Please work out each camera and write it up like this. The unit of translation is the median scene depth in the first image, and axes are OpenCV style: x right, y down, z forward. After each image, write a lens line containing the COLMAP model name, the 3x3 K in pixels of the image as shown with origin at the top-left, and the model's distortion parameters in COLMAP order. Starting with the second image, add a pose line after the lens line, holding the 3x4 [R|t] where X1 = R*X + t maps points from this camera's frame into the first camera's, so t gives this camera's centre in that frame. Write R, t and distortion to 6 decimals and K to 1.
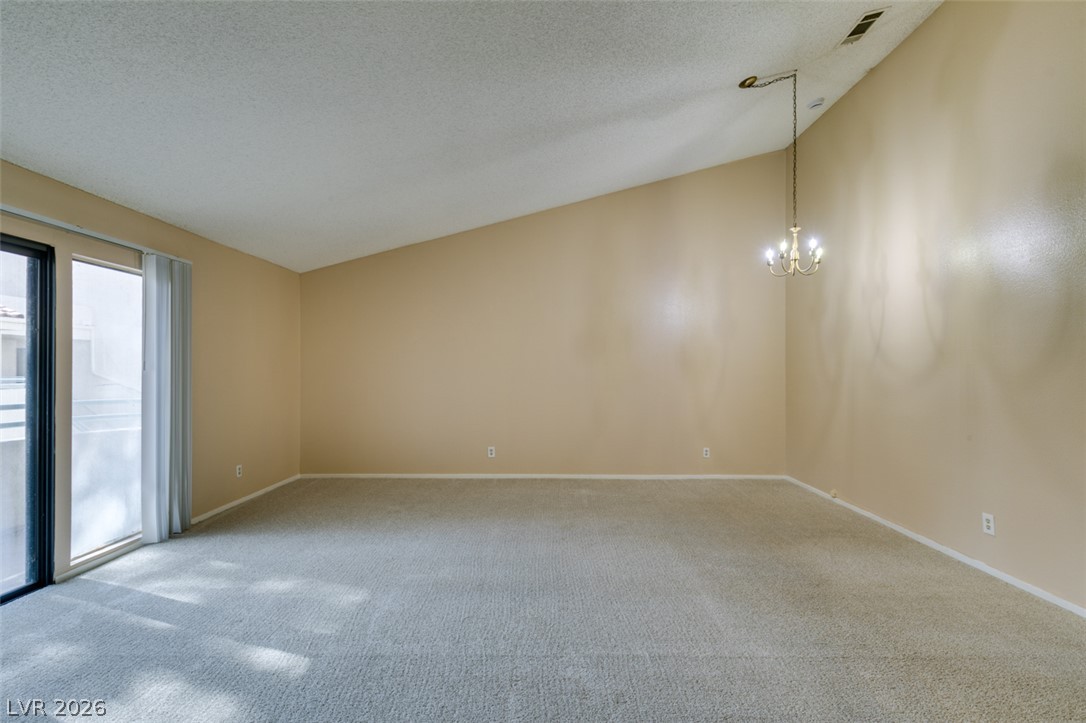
lens RADIAL K [[487.1, 0, 539.7], [0, 487.1, 370.5], [0, 0, 1]] dist [0.003234, -0.000458]
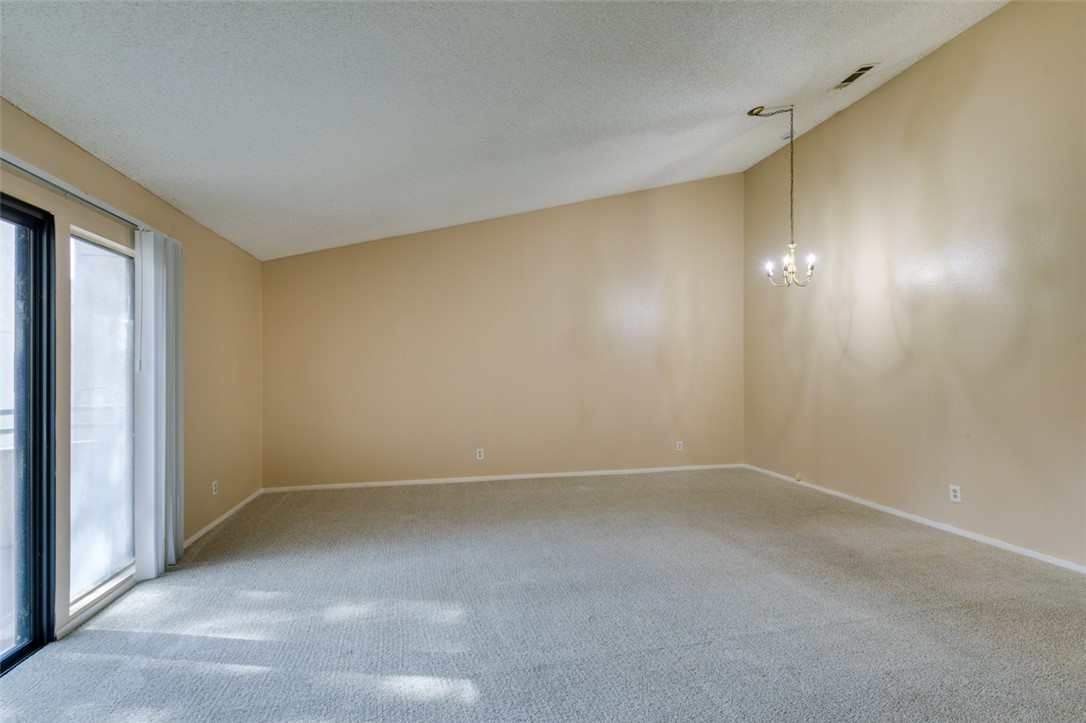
lens RADIAL K [[487.1, 0, 525.3], [0, 487.1, 370.7], [0, 0, 1]] dist [0.003234, -0.000458]
pose [[0.972366, -0.001808, 0.233453, -0.365169], [0.001911, 0.999998, -0.000216, 0.000808], [-0.233452, 0.000657, 0.972368, 0.044013]]
